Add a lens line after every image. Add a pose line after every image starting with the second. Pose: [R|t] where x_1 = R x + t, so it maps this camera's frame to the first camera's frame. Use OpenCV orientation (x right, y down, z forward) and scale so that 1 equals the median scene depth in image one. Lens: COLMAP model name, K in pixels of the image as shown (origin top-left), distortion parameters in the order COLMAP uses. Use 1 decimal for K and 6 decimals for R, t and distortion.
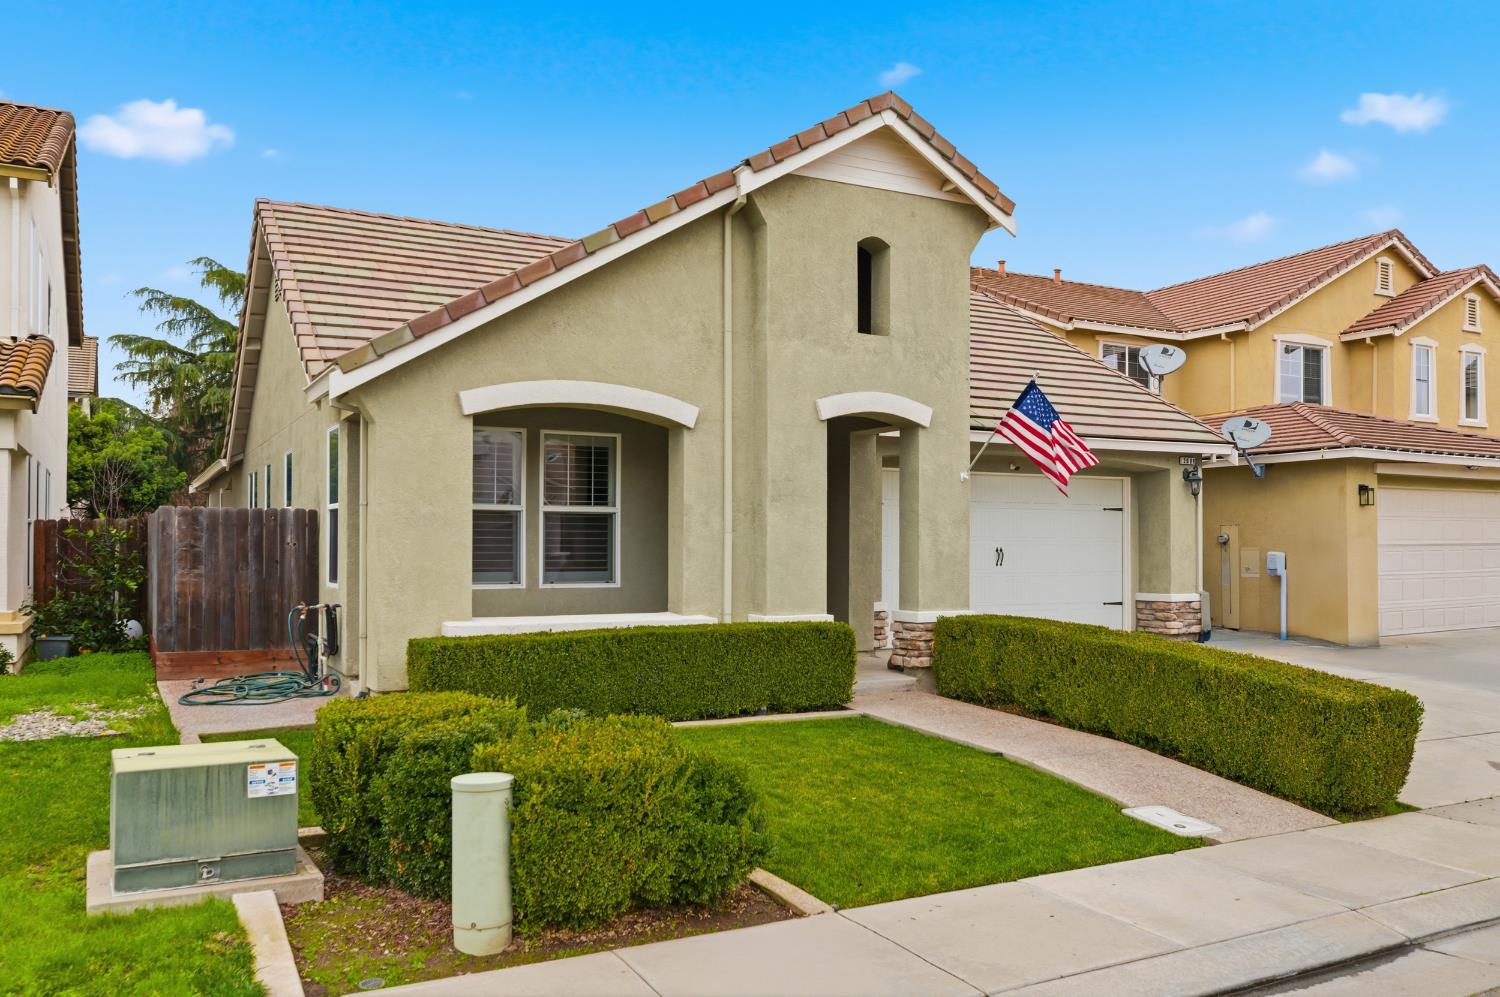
lens RADIAL K [[1144.7, 0, 750.1], [0, 1144.7, 533.5], [0, 0, 1]] dist [-0.002308, -0.000224]
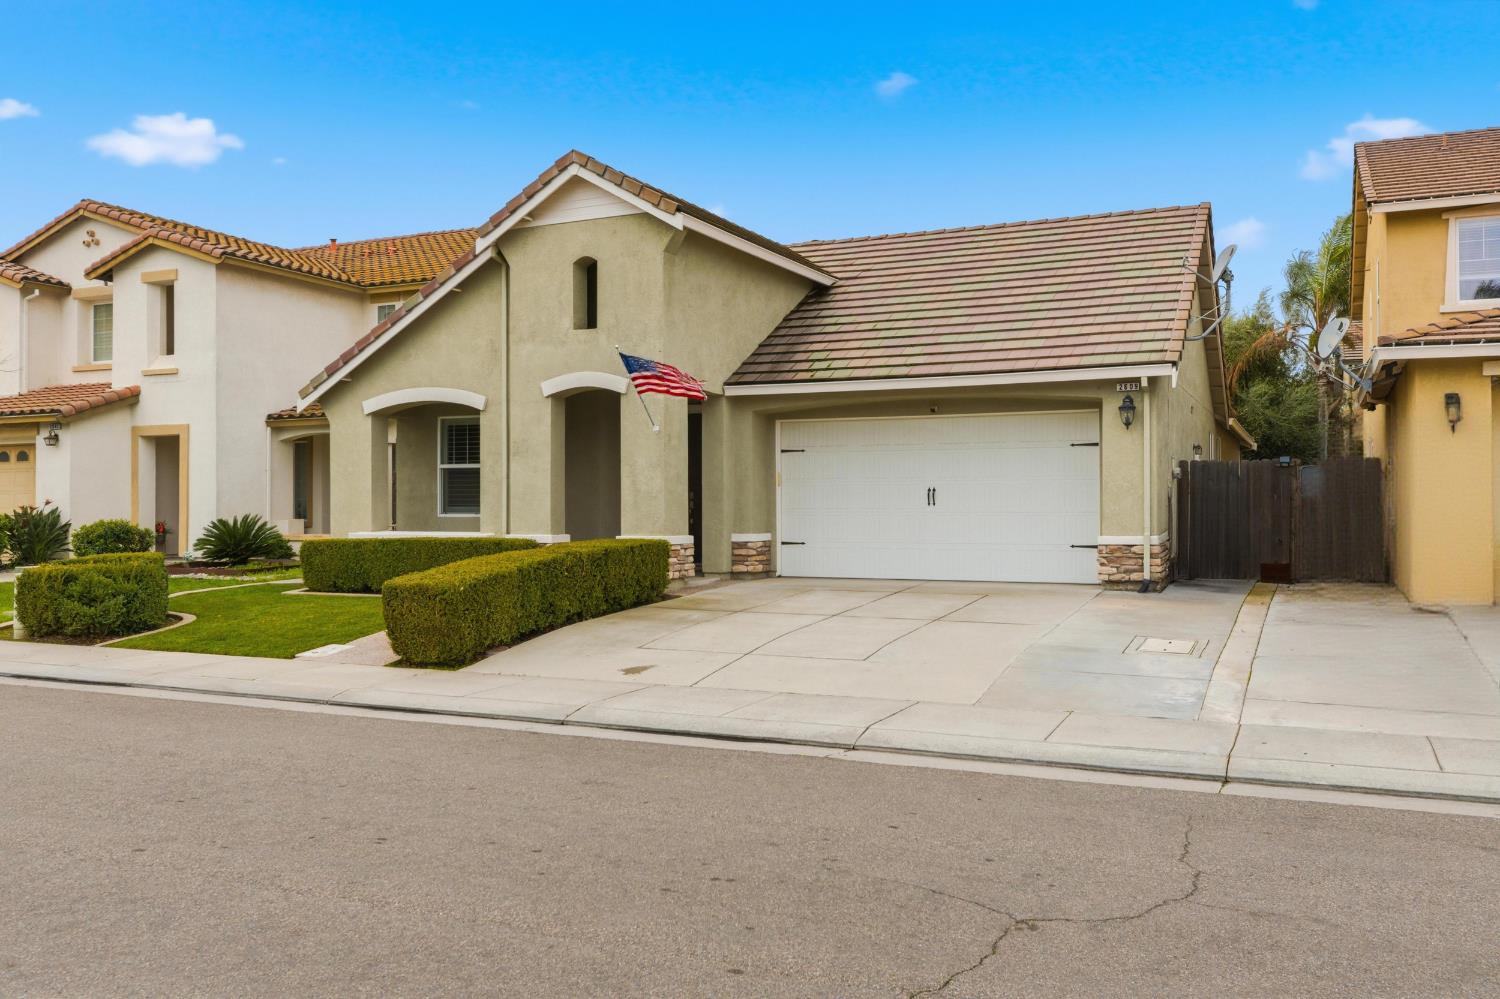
lens RADIAL K [[1206.8, 0, 750.0], [0, 1206.8, 499.5], [0, 0, 1]] dist [-0.005319, -0.004296]
pose [[0.624692, -0.010498, -0.780801, 1.367289], [0.012817, 0.999913, -0.003190, 0.034222], [0.780766, -0.008015, 0.624772, 0.269327]]
